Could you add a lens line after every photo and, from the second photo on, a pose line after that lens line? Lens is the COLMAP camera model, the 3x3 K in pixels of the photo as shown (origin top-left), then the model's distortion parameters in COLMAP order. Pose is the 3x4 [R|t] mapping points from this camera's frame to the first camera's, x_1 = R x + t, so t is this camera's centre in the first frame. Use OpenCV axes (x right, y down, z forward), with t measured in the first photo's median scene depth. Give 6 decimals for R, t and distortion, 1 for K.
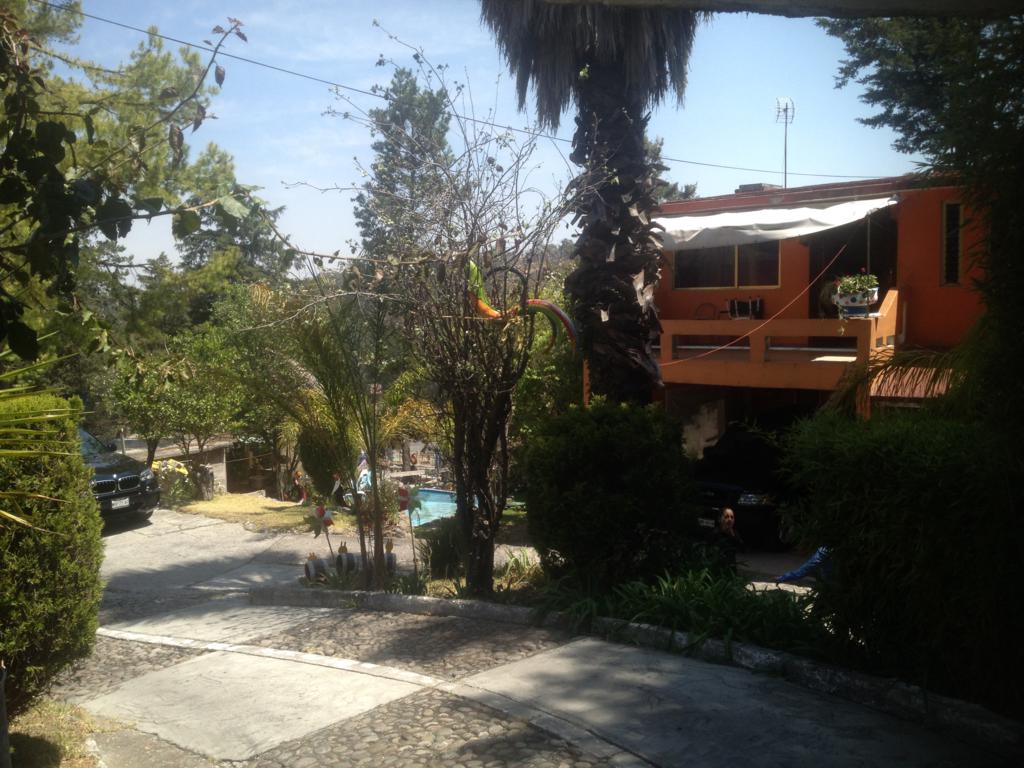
lens RADIAL K [[956.9, 0, 512.0], [0, 956.9, 384.0], [0, 0, 1]] dist [0.164813, -0.356615]
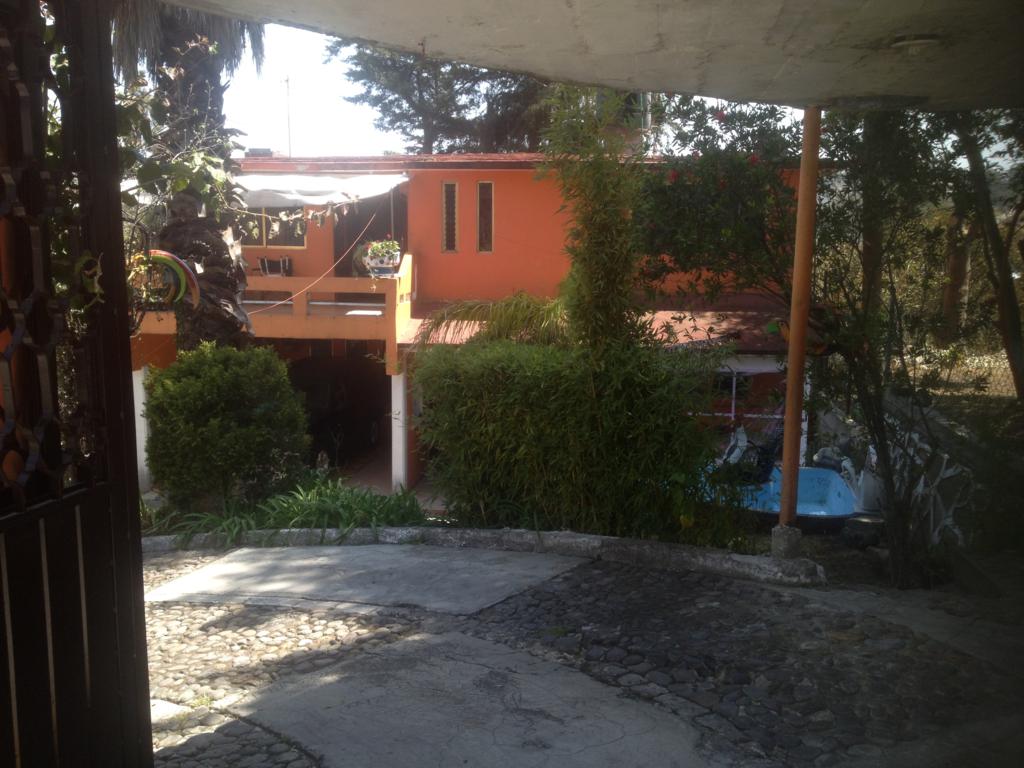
lens RADIAL K [[956.9, 0, 512.0], [0, 956.9, 384.0], [0, 0, 1]] dist [0.164813, -0.356615]
pose [[0.854673, -0.042014, 0.517464, -0.119429], [0.021654, 0.998738, 0.045325, 0.011332], [-0.518715, -0.027533, 0.854504, -0.073593]]
